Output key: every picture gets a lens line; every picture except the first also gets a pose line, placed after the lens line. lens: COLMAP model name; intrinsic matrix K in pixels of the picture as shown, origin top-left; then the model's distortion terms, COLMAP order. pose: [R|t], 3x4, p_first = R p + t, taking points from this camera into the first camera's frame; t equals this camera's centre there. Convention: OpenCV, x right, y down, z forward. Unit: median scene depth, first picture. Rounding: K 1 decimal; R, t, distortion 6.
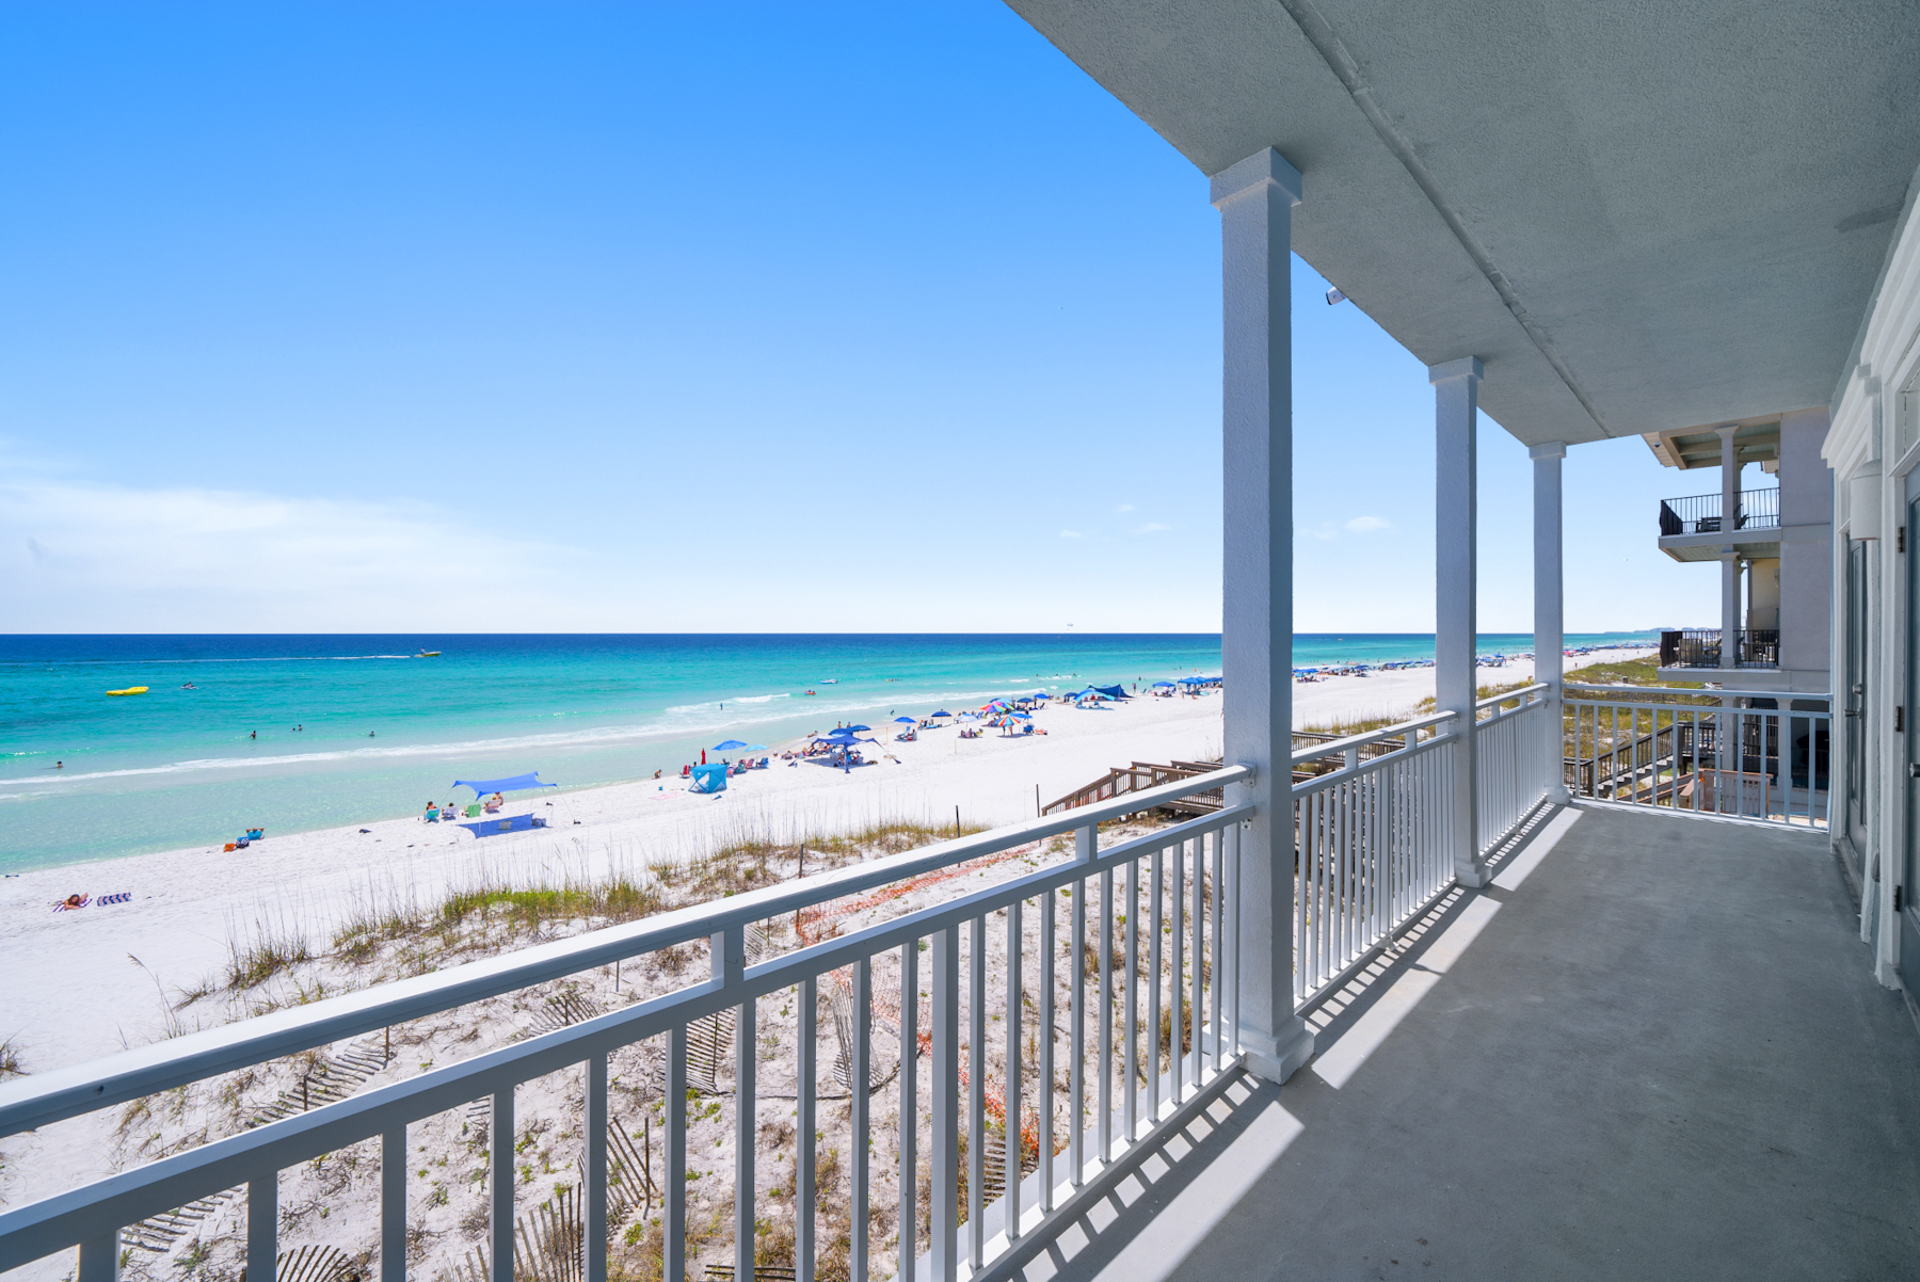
lens RADIAL K [[747.0, 0, 960.0], [0, 747.0, 641.0], [0, 0, 1]] dist [-0.006413, 0.002150]
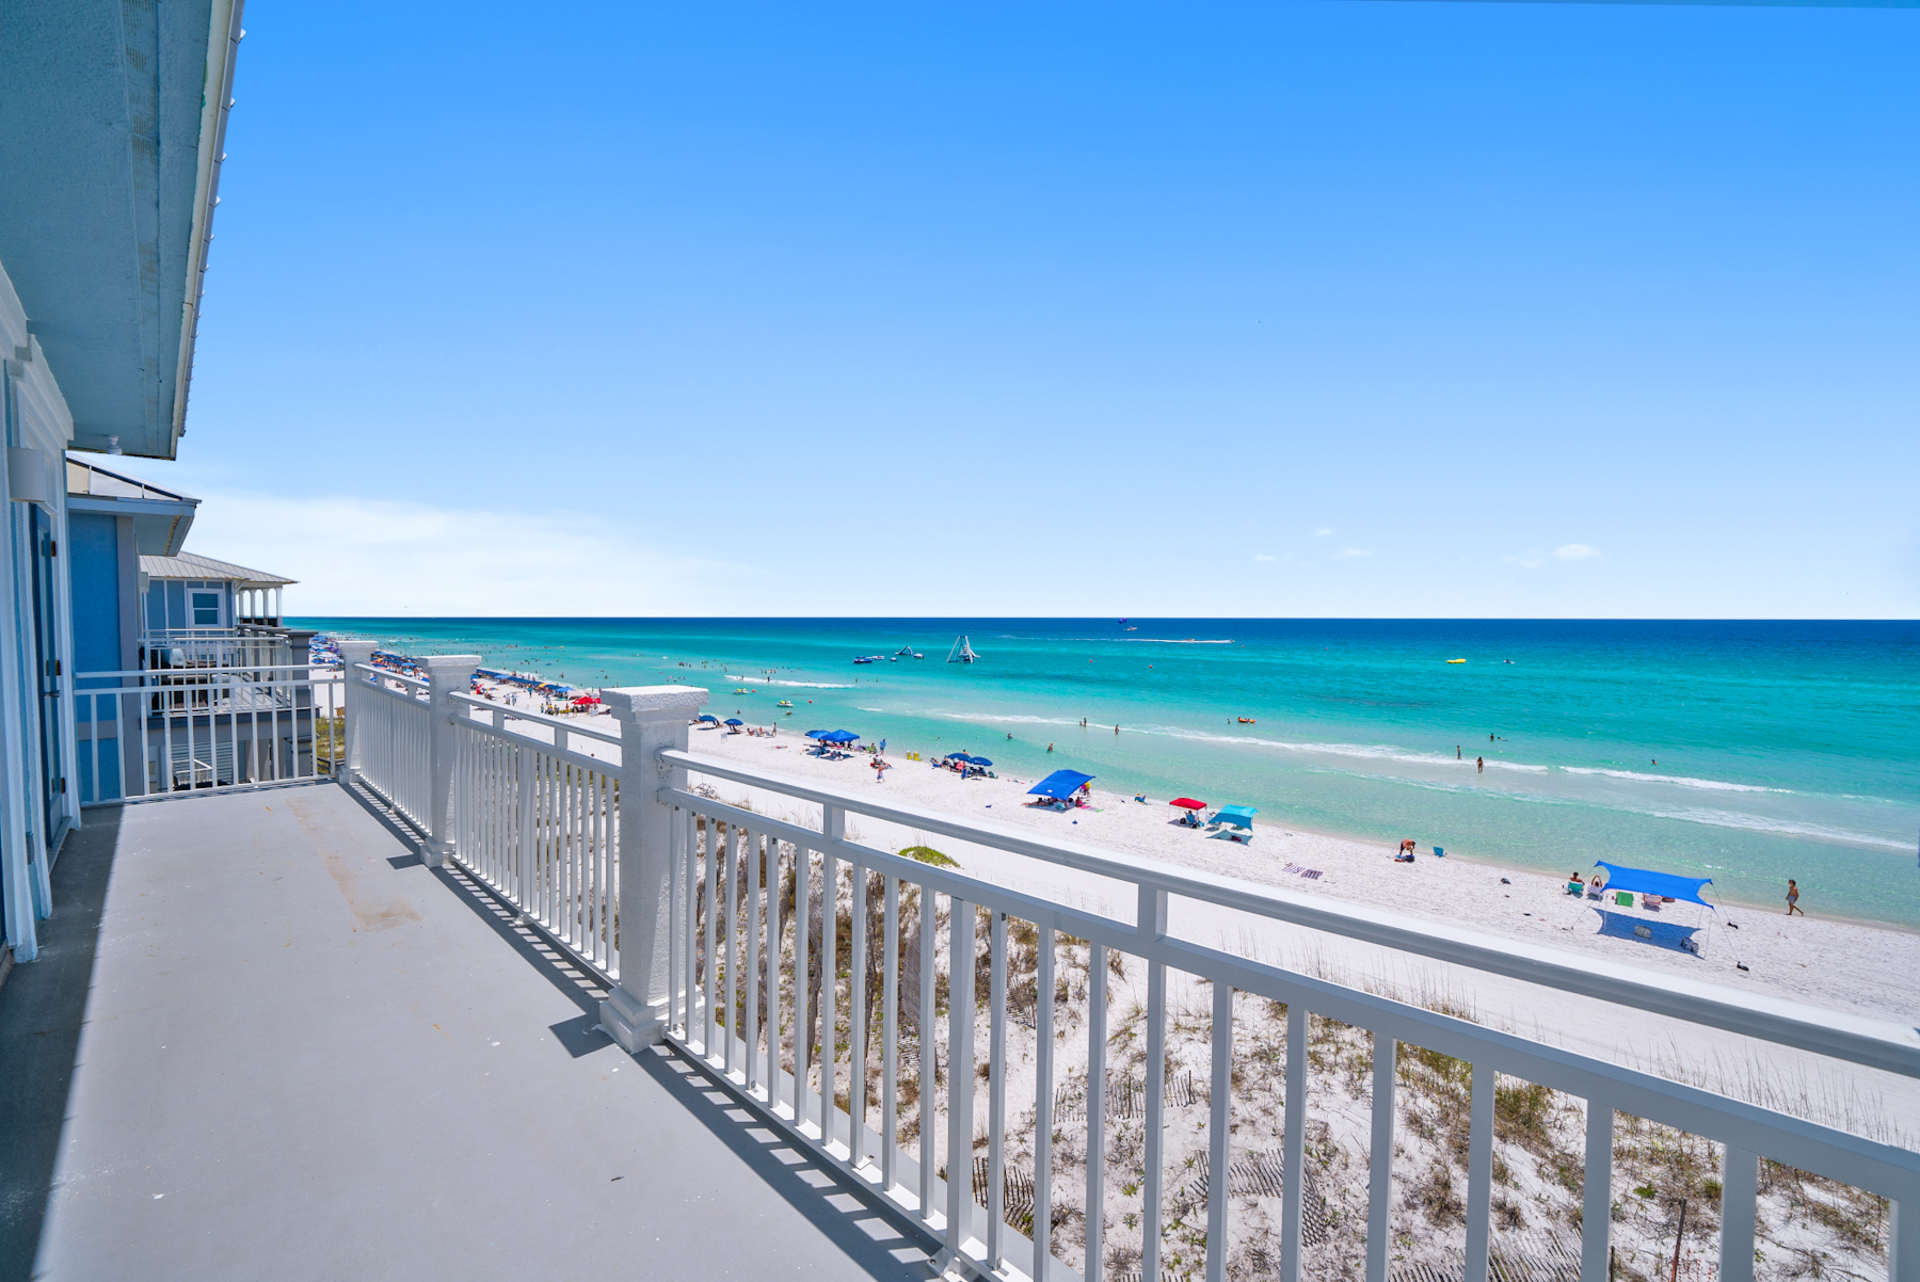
lens RADIAL K [[749.2, 0, 962.9], [0, 749.2, 646.8], [0, 0, 1]] dist [-0.013317, 0.002690]
pose [[0.072570, 0.042429, -0.996460, 0.225704], [-0.017085, 0.999001, 0.041293, -0.136810], [0.997217, 0.014028, 0.073223, 0.211955]]
